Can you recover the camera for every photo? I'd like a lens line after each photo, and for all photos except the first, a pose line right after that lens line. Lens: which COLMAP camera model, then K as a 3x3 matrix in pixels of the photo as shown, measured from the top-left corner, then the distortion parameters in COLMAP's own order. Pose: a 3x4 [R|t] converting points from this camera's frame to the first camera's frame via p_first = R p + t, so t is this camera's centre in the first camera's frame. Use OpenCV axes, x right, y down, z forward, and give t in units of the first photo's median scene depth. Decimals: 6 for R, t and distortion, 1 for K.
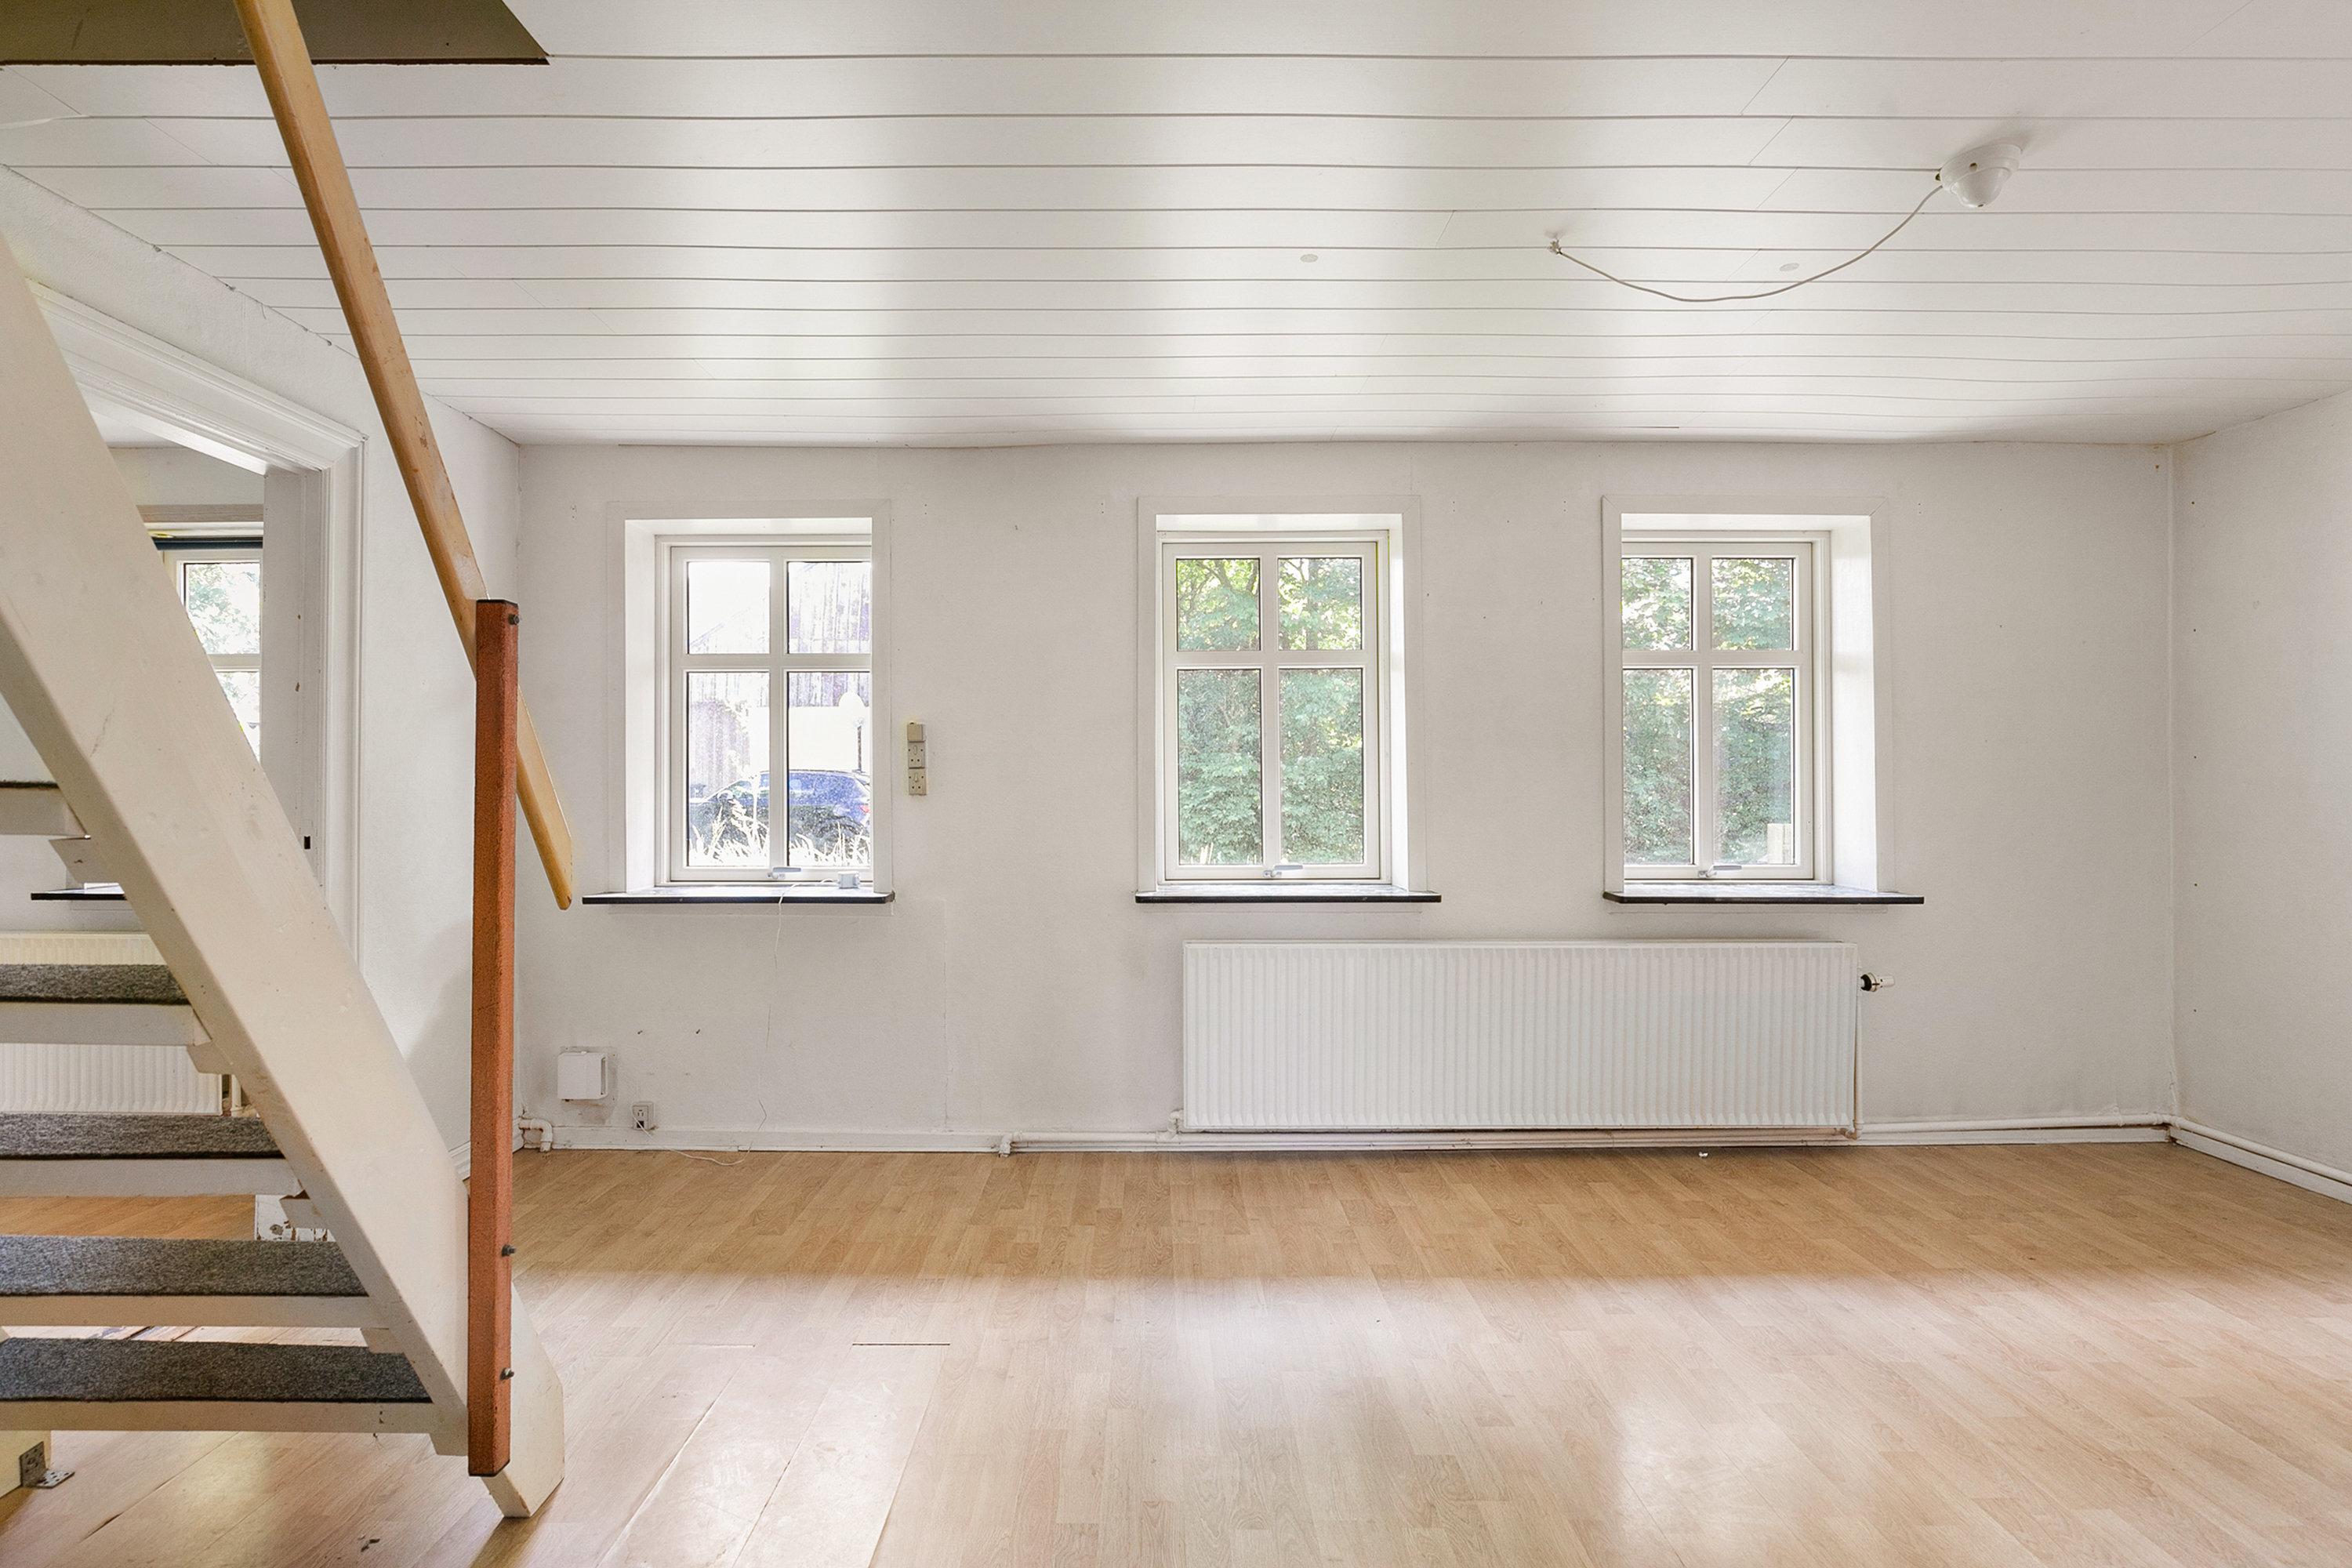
lens RADIAL K [[1207.4, 0, 1172.7], [0, 1207.4, 777.1], [0, 0, 1]] dist [0.001710, -0.000973]
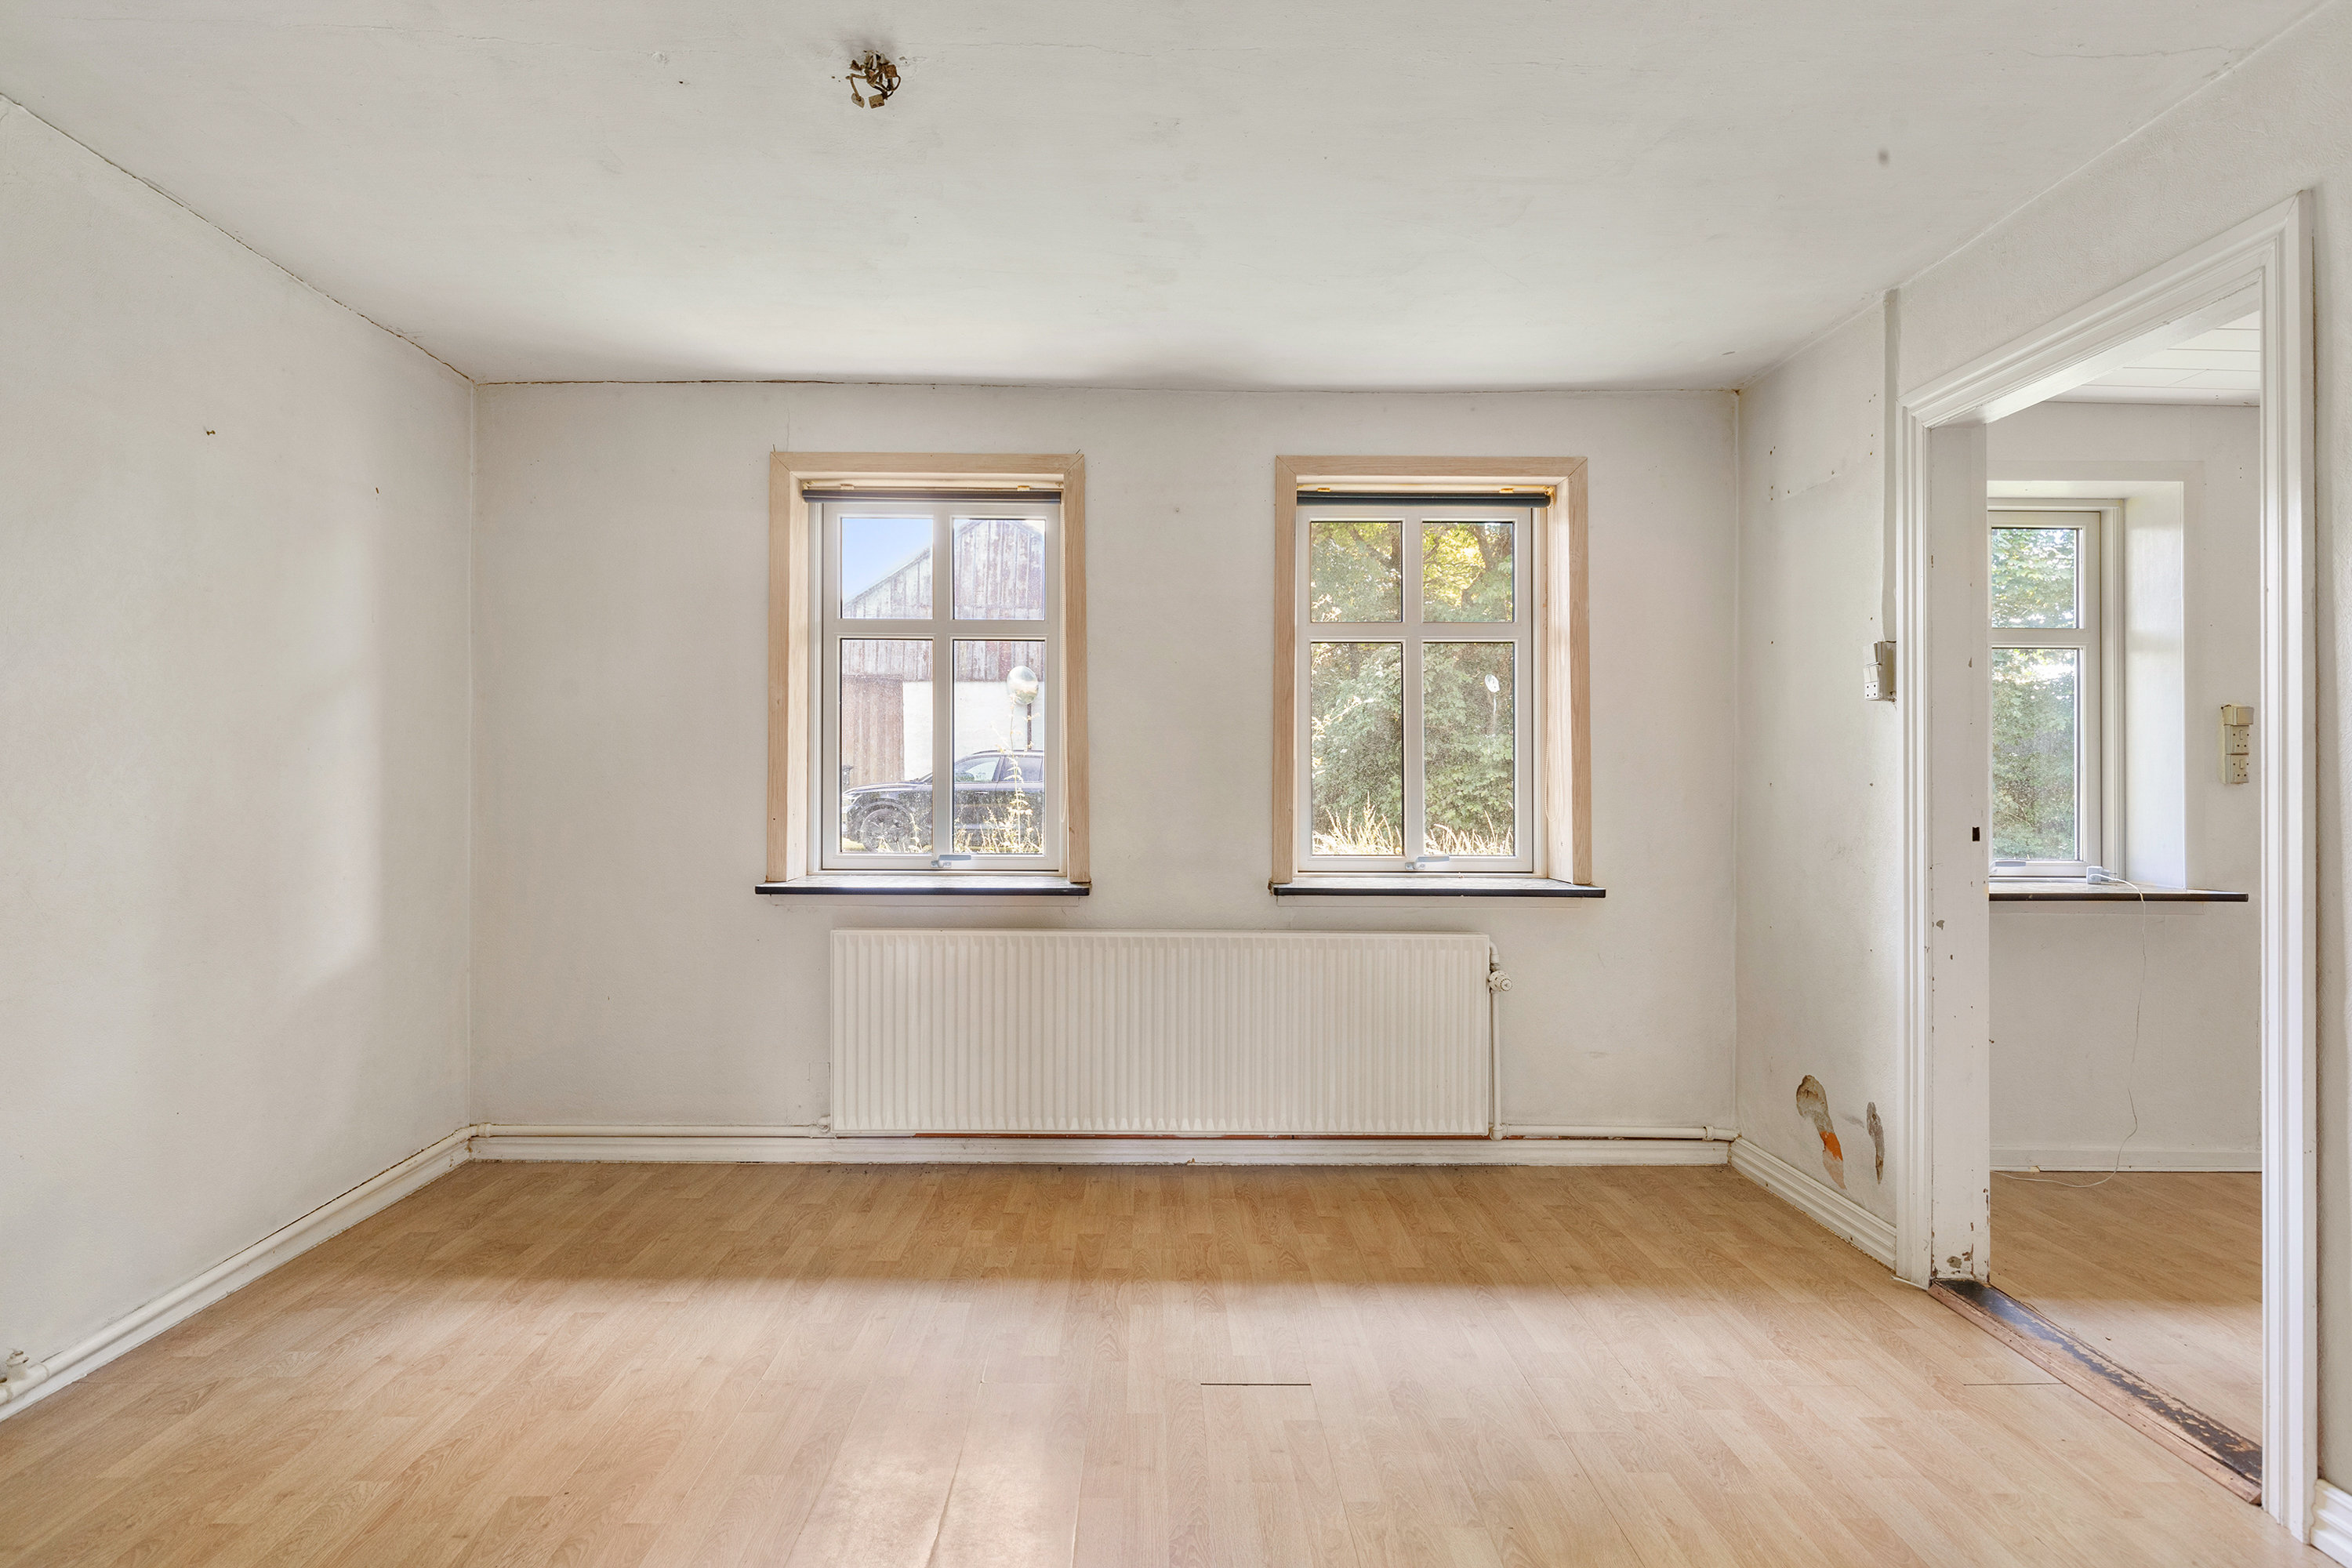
lens RADIAL K [[1315.4, 0, 1173.3], [0, 1315.4, 783.9], [0, 0, 1]] dist [-0.011764, 0.001659]
pose [[0.999876, 0.006001, 0.014558, -0.165261], [-0.006284, 0.999790, 0.019492, 0.000087], [-0.014438, -0.019581, 0.999704, 0.004216]]
